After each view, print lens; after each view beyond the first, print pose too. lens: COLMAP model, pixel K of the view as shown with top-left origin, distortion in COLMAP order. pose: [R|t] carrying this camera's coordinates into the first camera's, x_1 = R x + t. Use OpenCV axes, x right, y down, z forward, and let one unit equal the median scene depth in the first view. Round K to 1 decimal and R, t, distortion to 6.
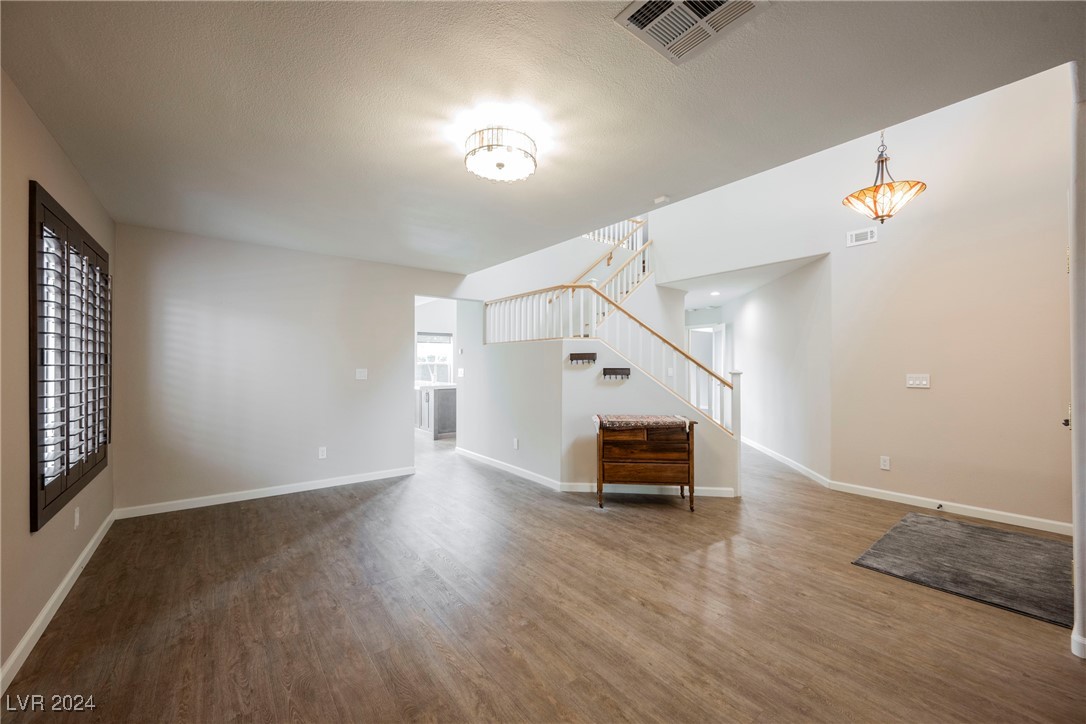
lens RADIAL K [[426.5, 0, 544.1], [0, 426.5, 365.1], [0, 0, 1]] dist [0.001458, -0.000139]
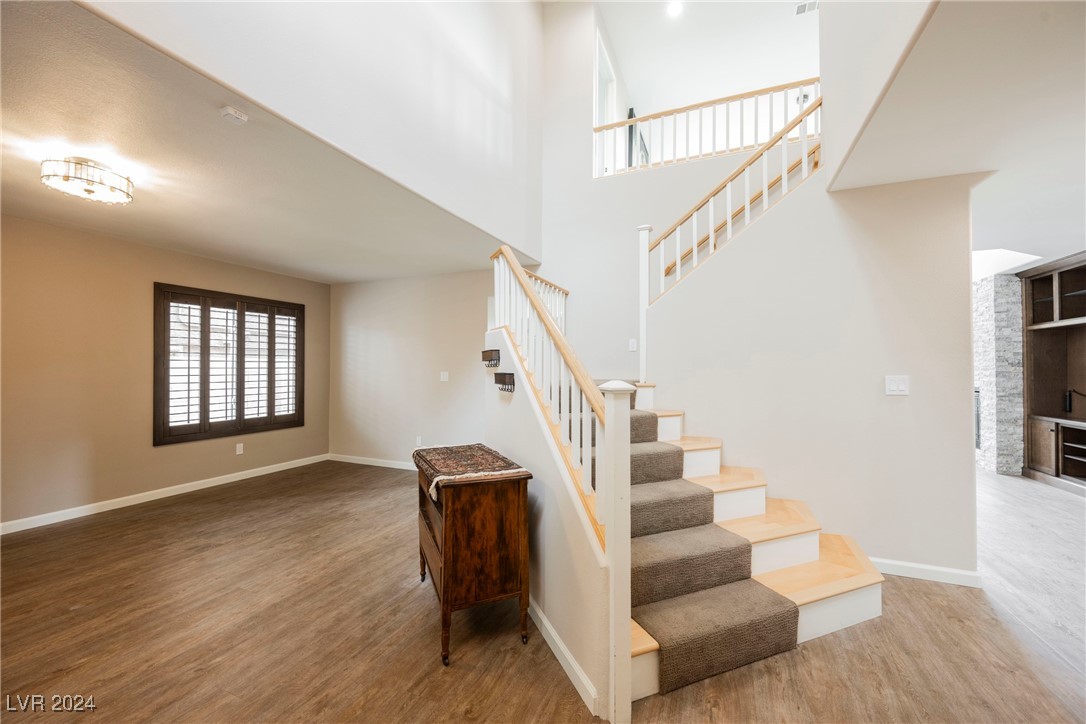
lens RADIAL K [[426.5, 0, 541.0], [0, 426.5, 360.1], [0, 0, 1]] dist [0.001458, -0.000139]
pose [[0.486747, -0.015257, -0.873410, 0.989064], [-0.001505, 0.999831, -0.018305, -0.003025], [0.873542, 0.010224, 0.486642, 1.001972]]
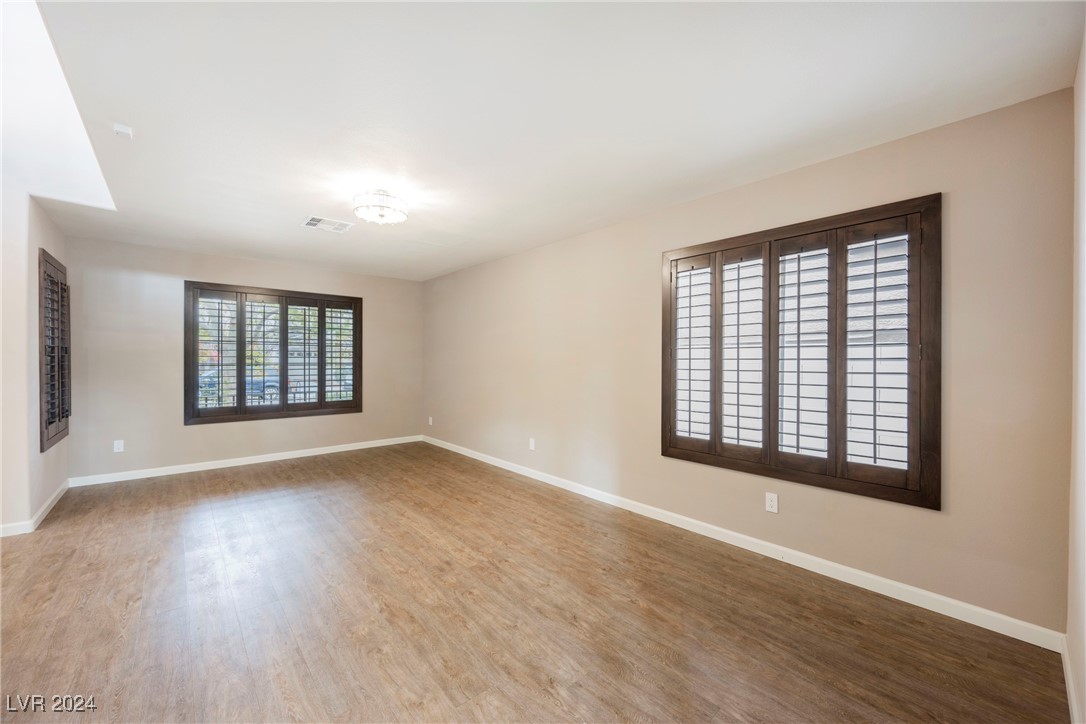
lens RADIAL K [[426.5, 0, 548.4], [0, 426.5, 358.1], [0, 0, 1]] dist [0.001458, -0.000139]
pose [[-0.997511, -0.004977, -0.070342, -0.371516], [-0.004764, 0.999984, -0.003196, 0.002077], [0.070357, -0.002853, -0.997518, 1.639337]]
